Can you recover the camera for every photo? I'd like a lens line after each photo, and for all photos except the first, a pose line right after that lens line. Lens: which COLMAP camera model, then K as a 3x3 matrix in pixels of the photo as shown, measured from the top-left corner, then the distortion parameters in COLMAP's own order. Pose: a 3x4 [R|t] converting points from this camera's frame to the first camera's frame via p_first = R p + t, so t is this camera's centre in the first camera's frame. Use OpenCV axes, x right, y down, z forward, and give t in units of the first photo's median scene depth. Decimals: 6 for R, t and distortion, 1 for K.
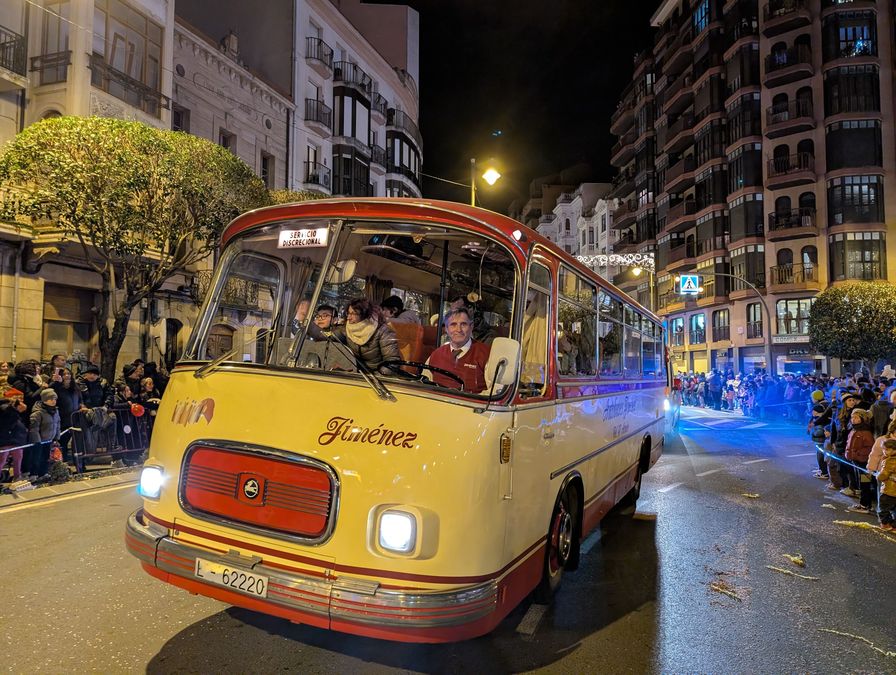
lens RADIAL K [[631.9, 0, 451.9], [0, 631.9, 331.1], [0, 0, 1]] dist [0.035266, -0.033570]
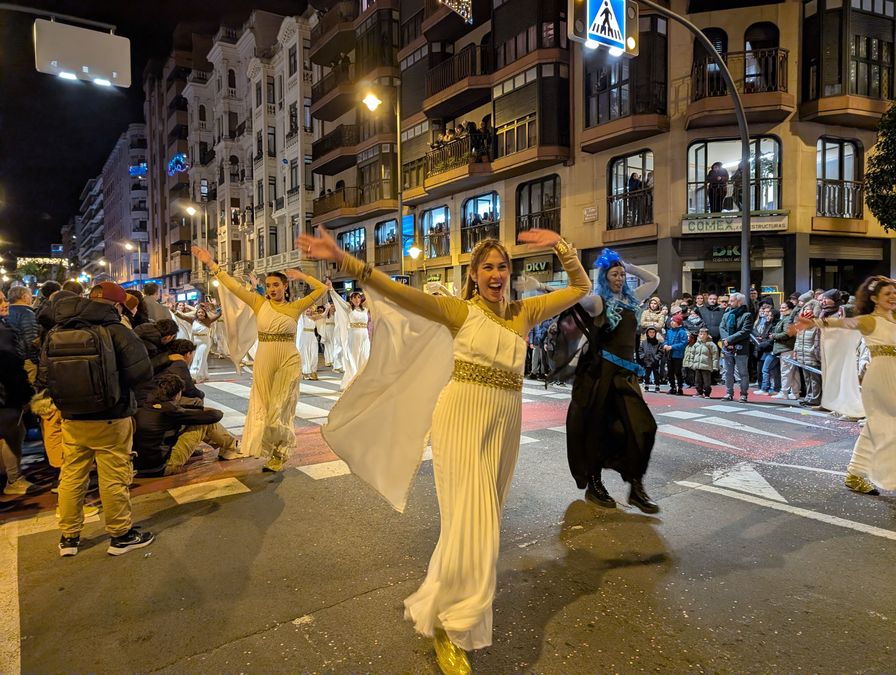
lens RADIAL K [[631.9, 0, 451.9], [0, 631.9, 331.1], [0, 0, 1]] dist [0.035266, -0.033570]
pose [[0.874570, -0.023769, 0.484316, 0.123482], [-0.020362, 0.996117, 0.085656, 0.051283], [-0.484471, -0.084773, 0.870690, 0.639267]]
